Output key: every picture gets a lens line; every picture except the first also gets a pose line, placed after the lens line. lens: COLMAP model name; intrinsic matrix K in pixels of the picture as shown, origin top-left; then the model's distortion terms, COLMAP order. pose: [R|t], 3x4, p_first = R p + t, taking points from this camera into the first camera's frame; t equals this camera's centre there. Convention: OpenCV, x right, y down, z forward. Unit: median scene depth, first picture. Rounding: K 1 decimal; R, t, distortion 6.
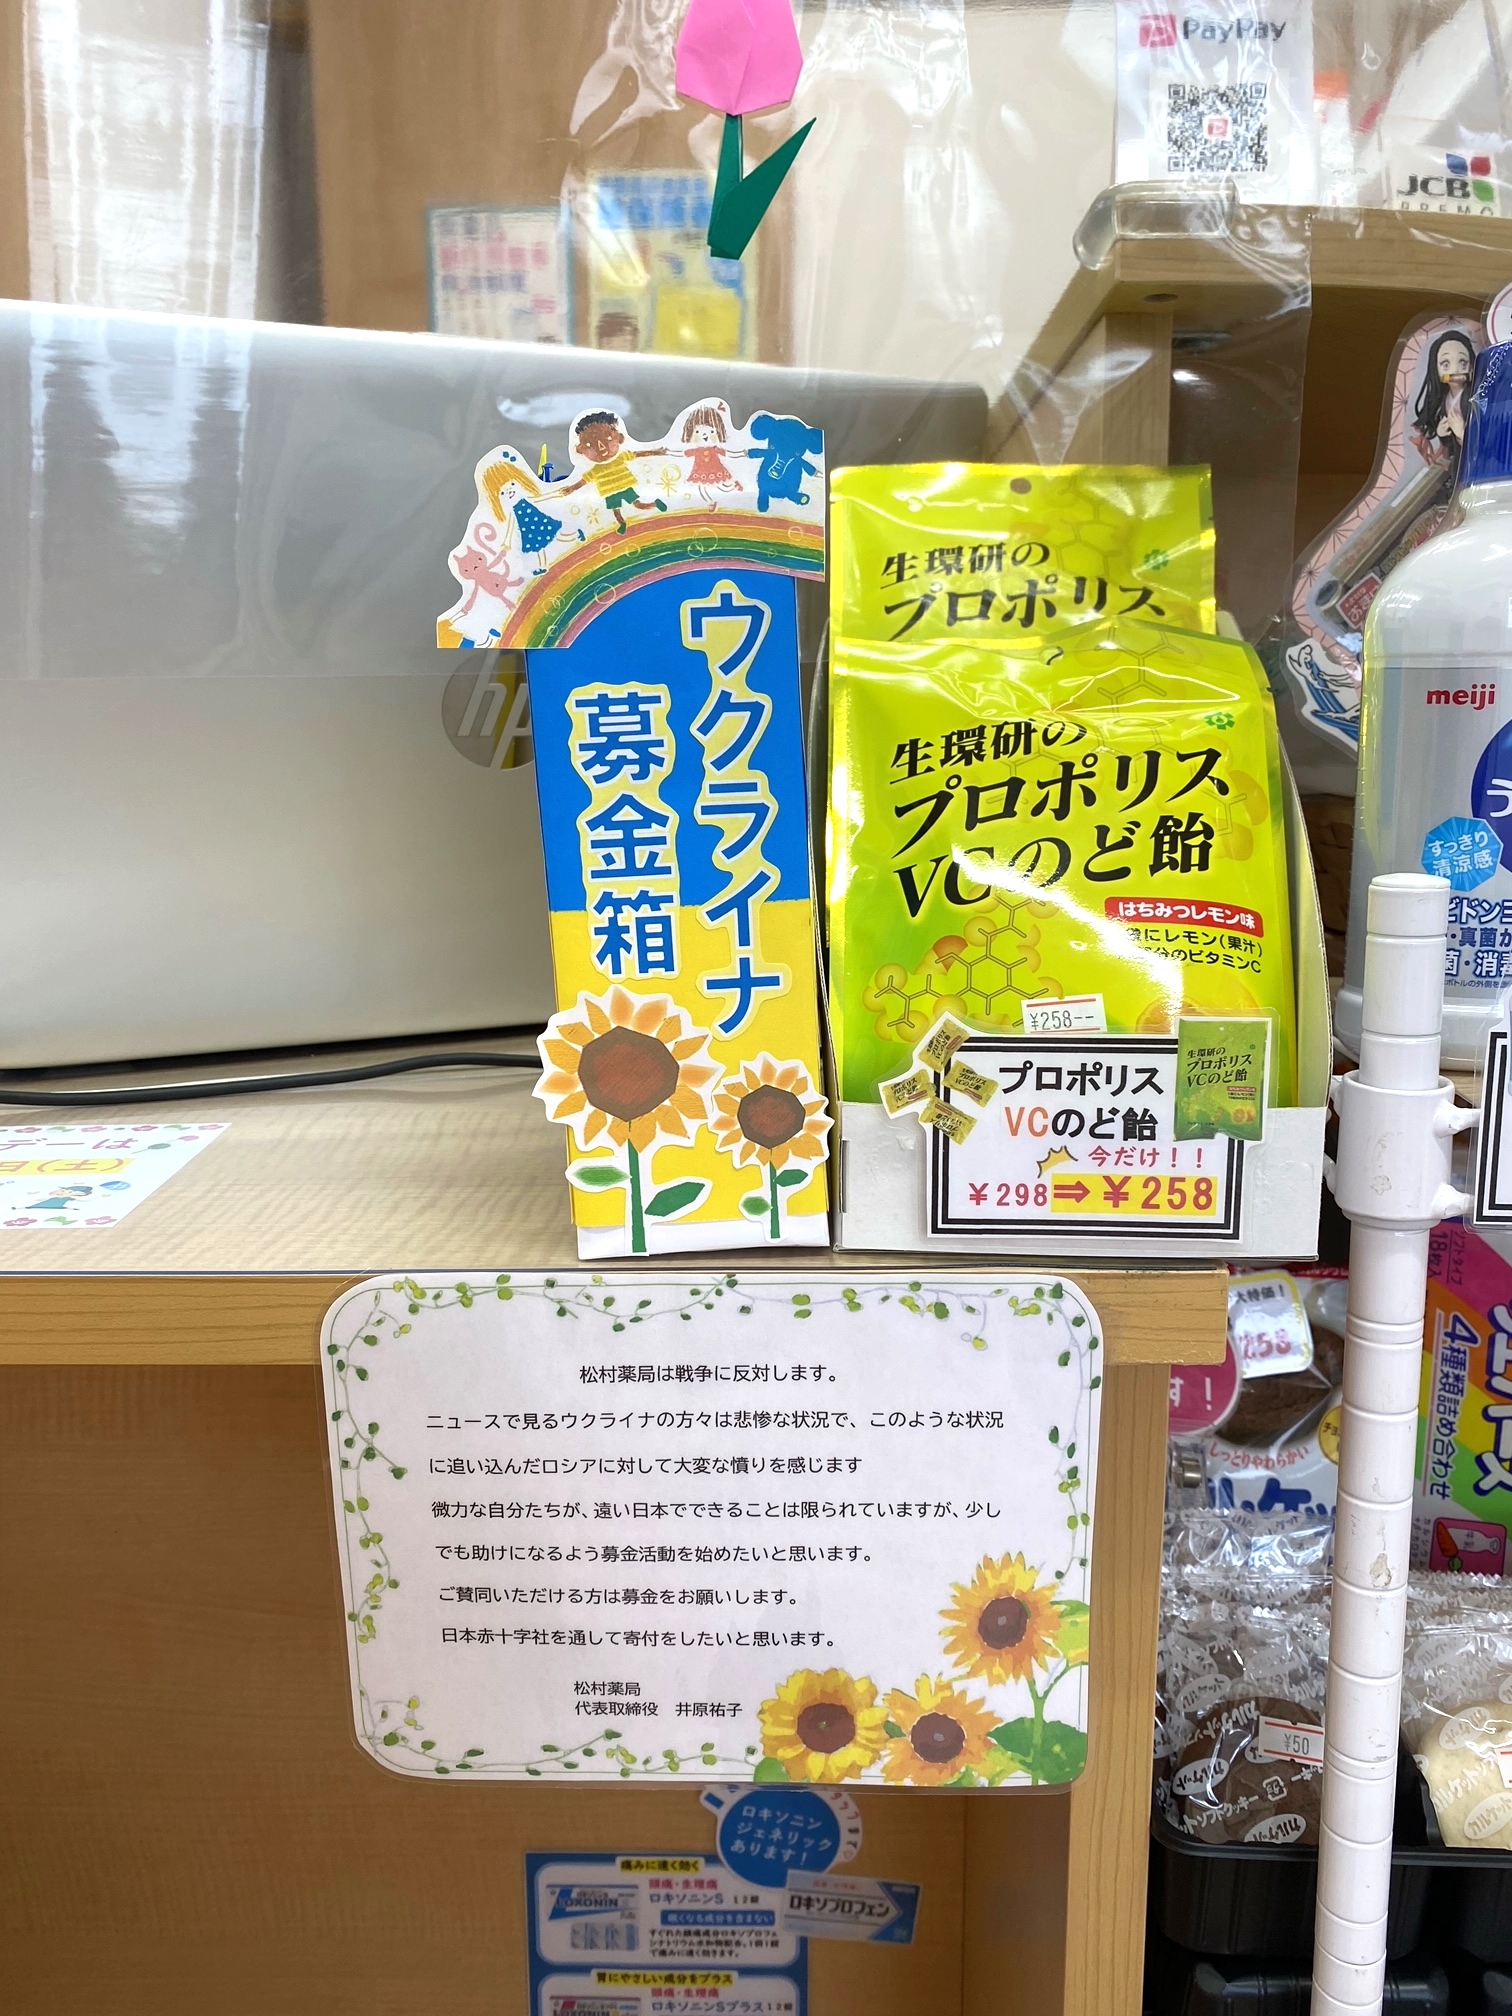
lens RADIAL K [[1557.2, 0, 757.8], [0, 1557.2, 1025.9], [0, 0, 1]] dist [0.032260, -0.087798]
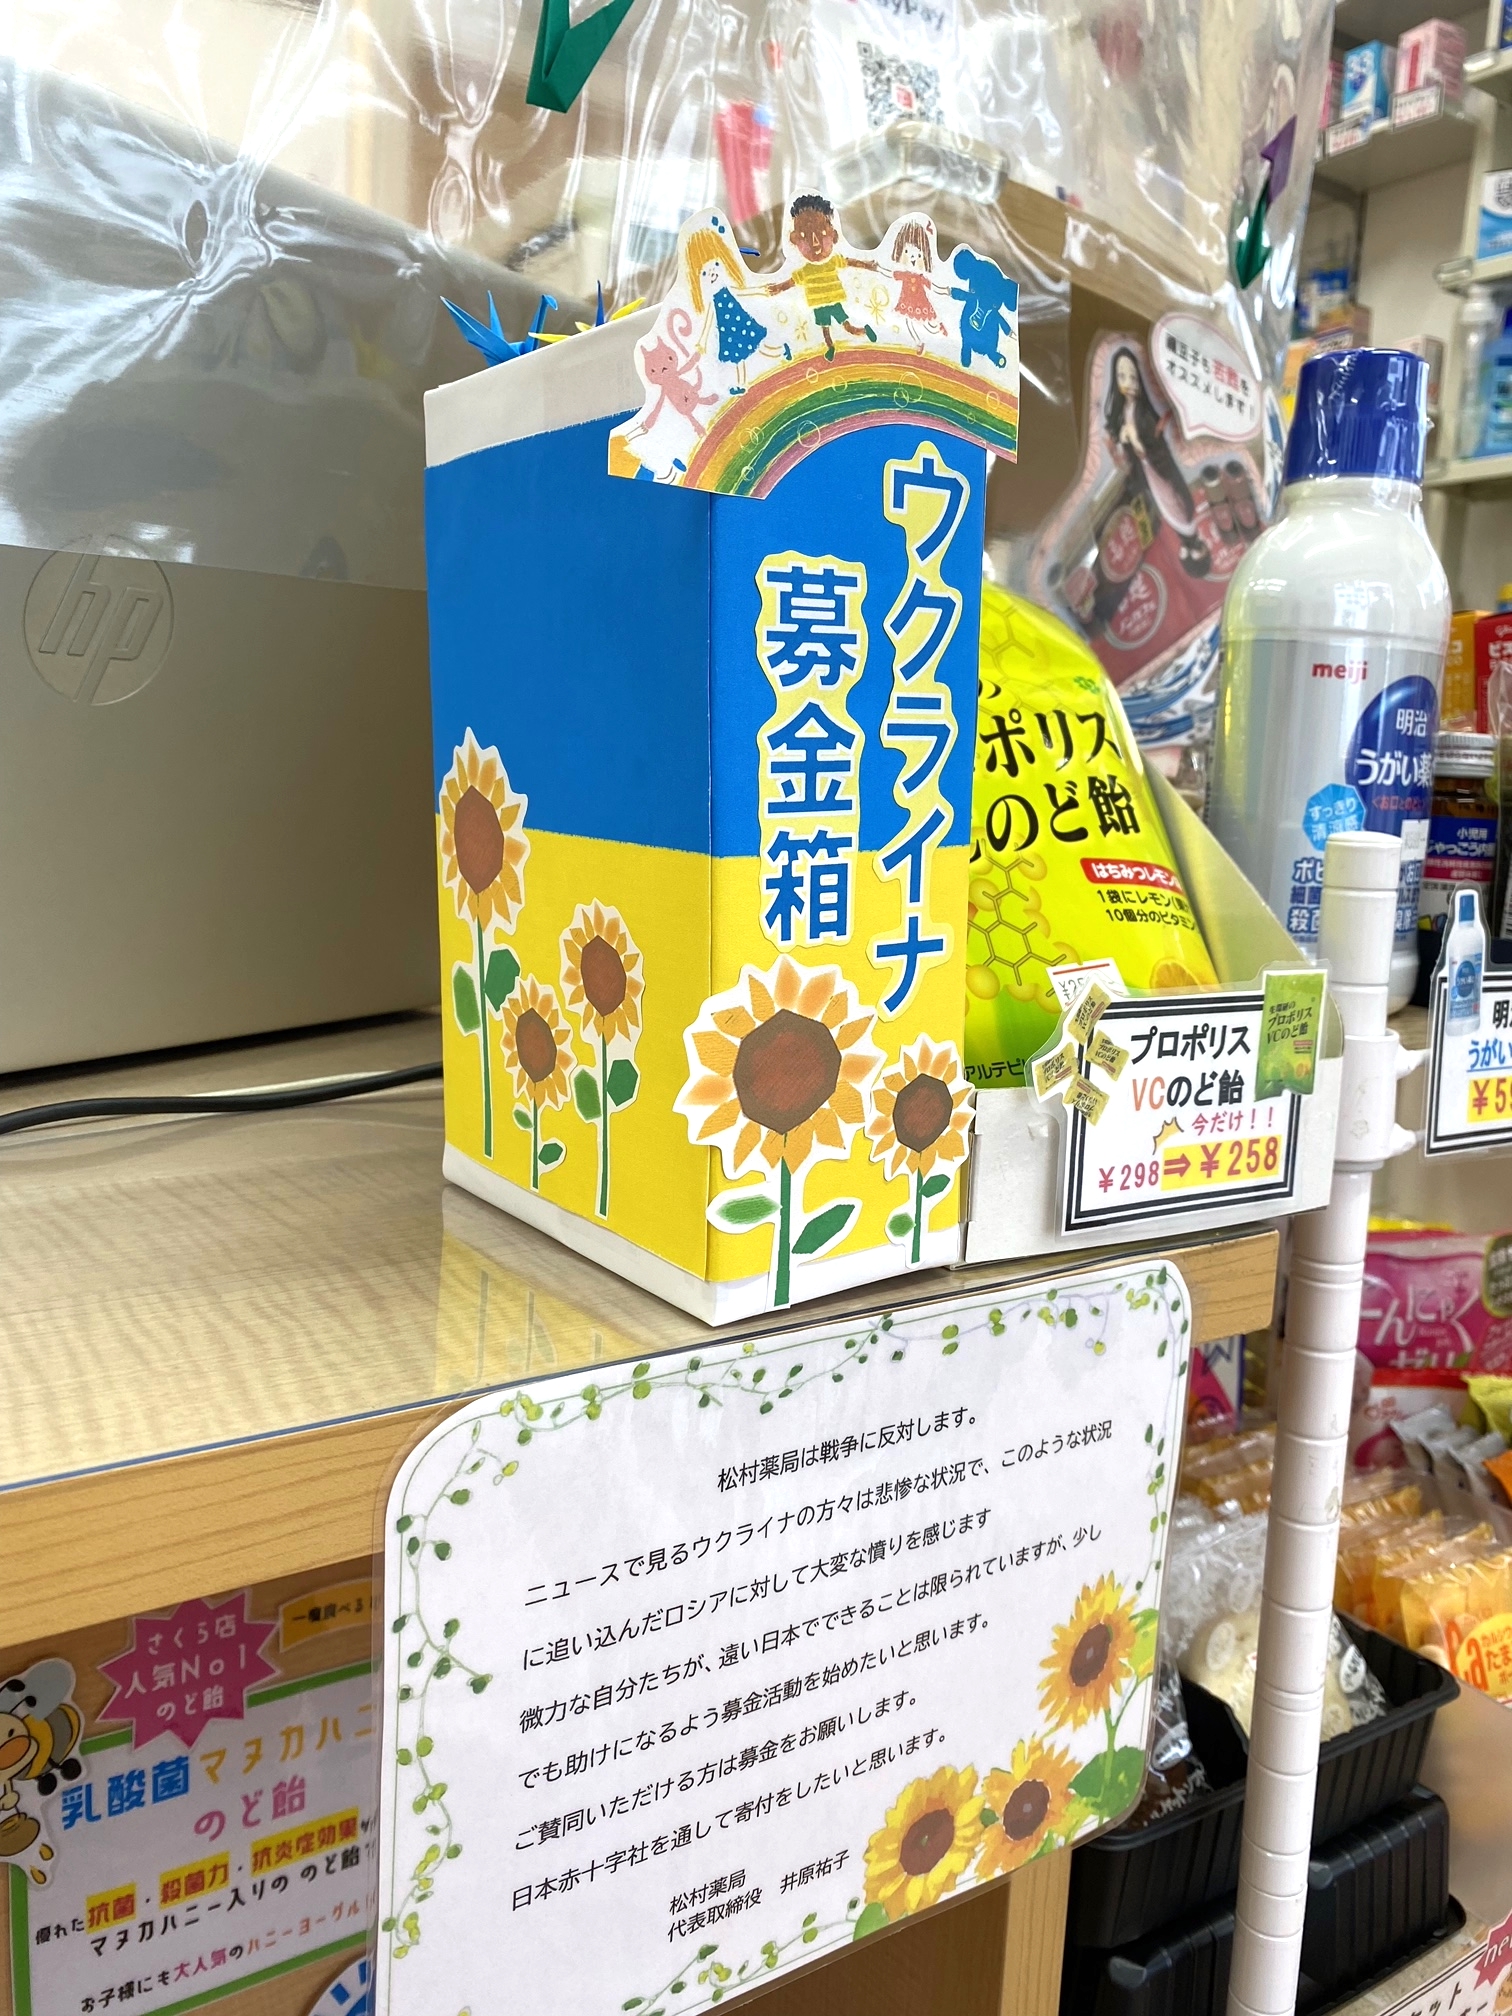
lens RADIAL K [[1557.2, 0, 604.9], [0, 1557.2, 1036.5], [0, 0, 1]] dist [0.032260, -0.087798]
pose [[0.820537, -0.051466, 0.569272, -0.580214], [0.066924, 0.997738, -0.006261, 0.012175], [-0.567663, 0.043236, 0.822125, 0.410918]]
